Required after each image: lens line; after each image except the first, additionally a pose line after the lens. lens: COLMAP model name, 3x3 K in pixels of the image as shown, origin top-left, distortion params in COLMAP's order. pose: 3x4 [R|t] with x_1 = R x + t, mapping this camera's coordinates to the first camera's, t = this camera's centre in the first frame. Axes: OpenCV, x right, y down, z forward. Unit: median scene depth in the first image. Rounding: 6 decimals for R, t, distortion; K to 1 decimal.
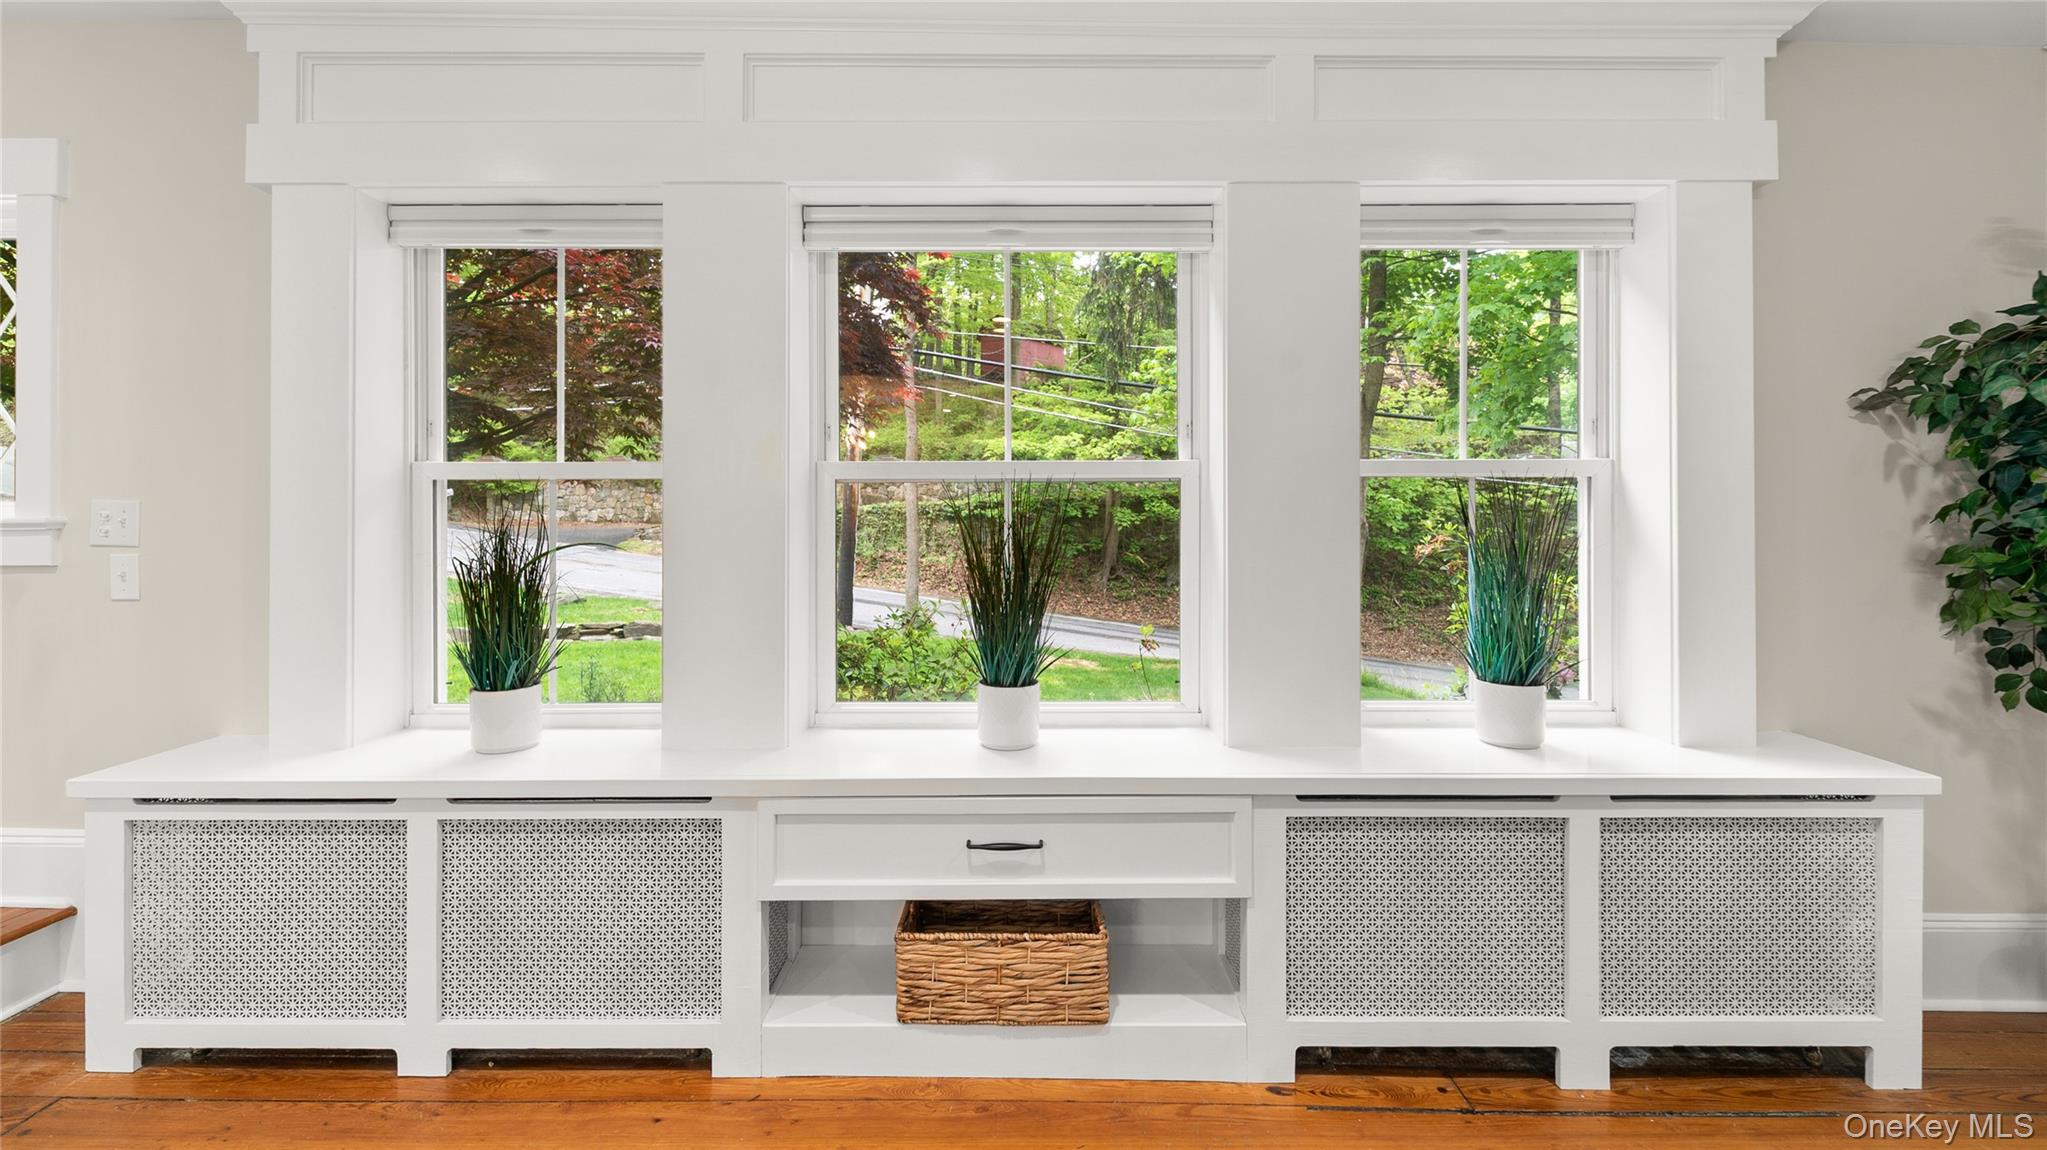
lens RADIAL K [[874.3, 0, 1011.4], [0, 874.3, 504.7], [0, 0, 1]] dist [-0.001575, 0.000123]
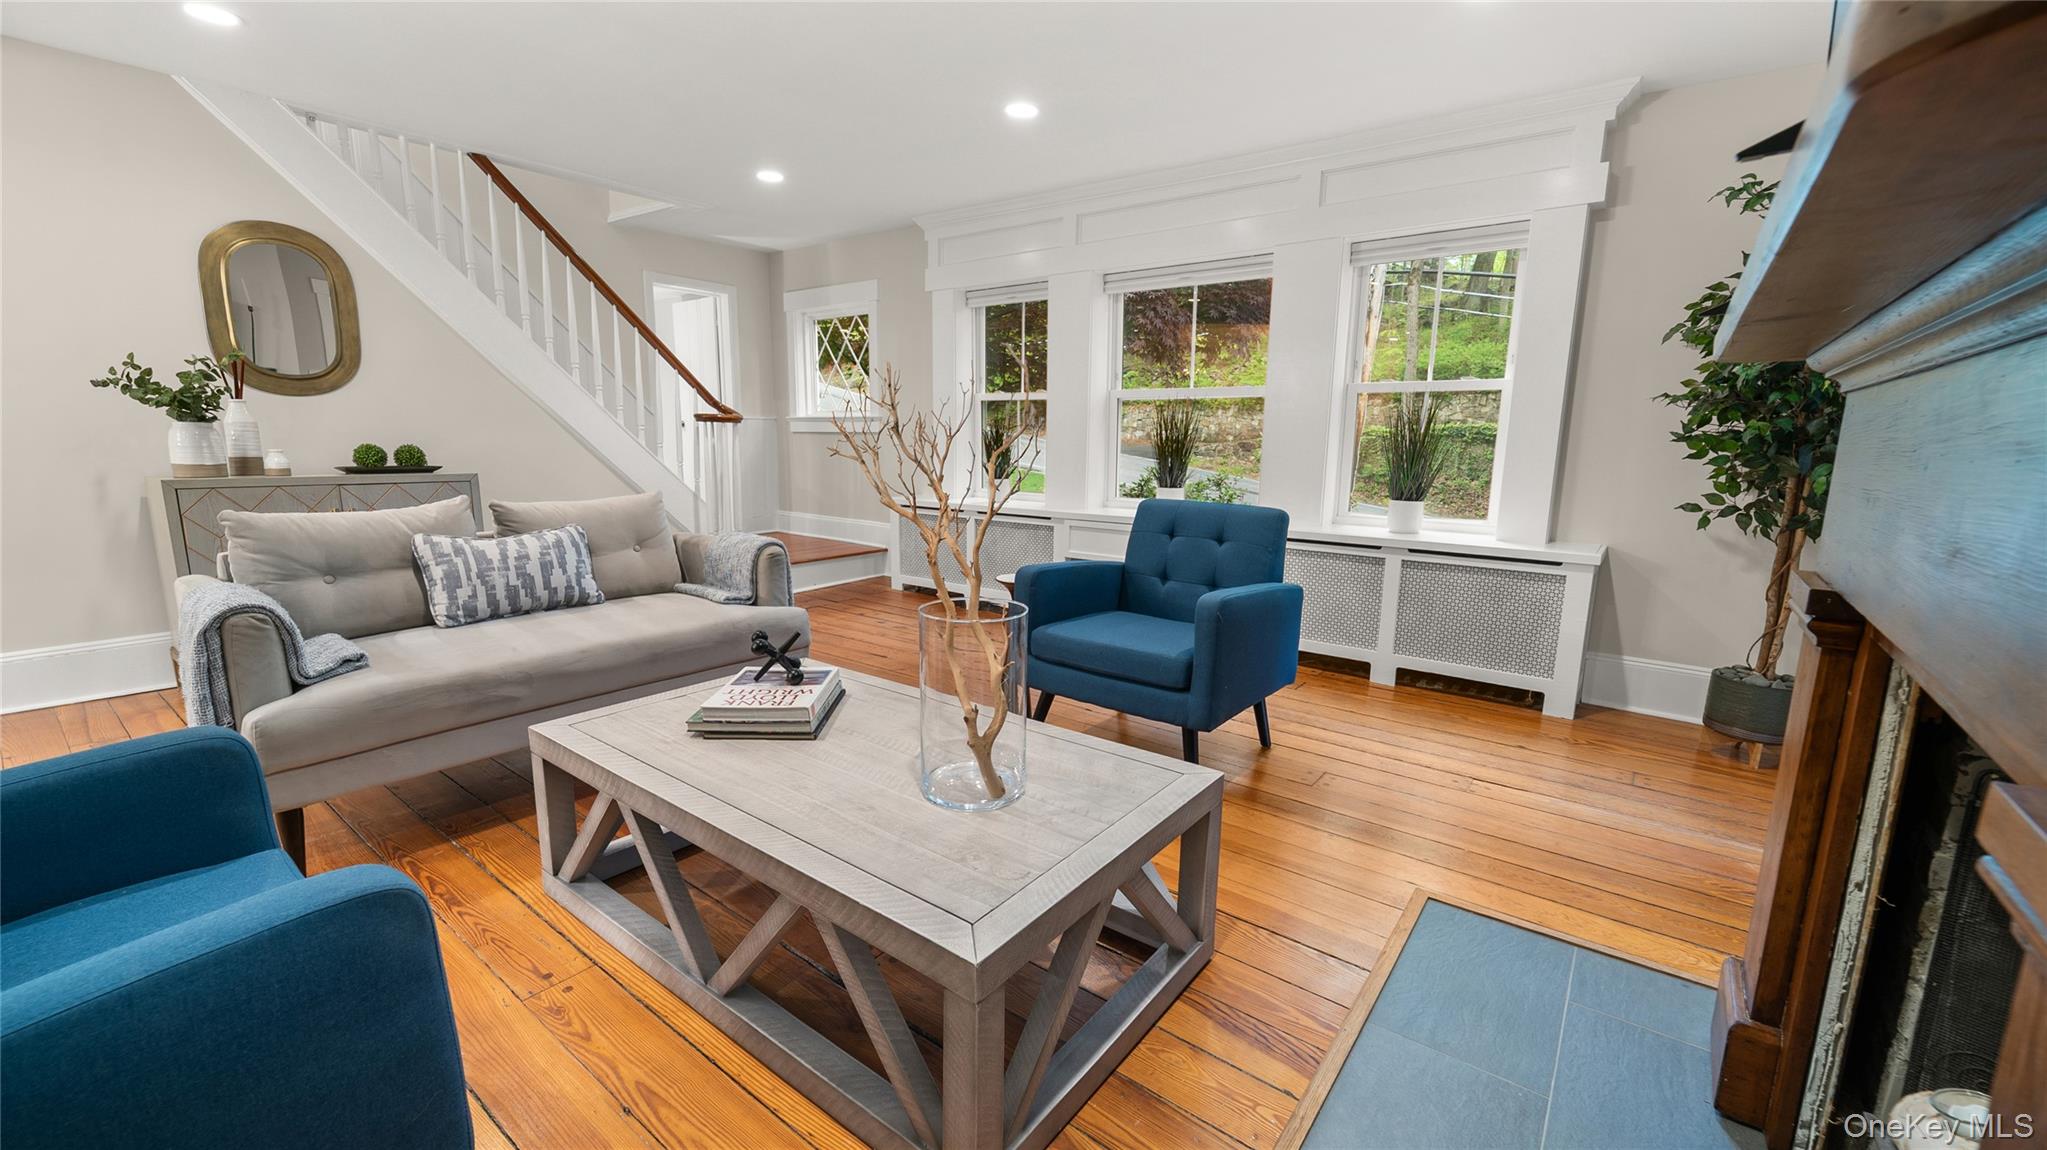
lens RADIAL K [[838.7, 0, 1027.1], [0, 838.7, 588.7], [0, 0, 1]] dist [0.000228, -0.000185]
pose [[0.797583, 0.120355, -0.591080, 1.065474], [-0.008744, 0.982097, 0.188174, 0.054902], [0.603146, -0.144916, 0.784356, -1.028086]]
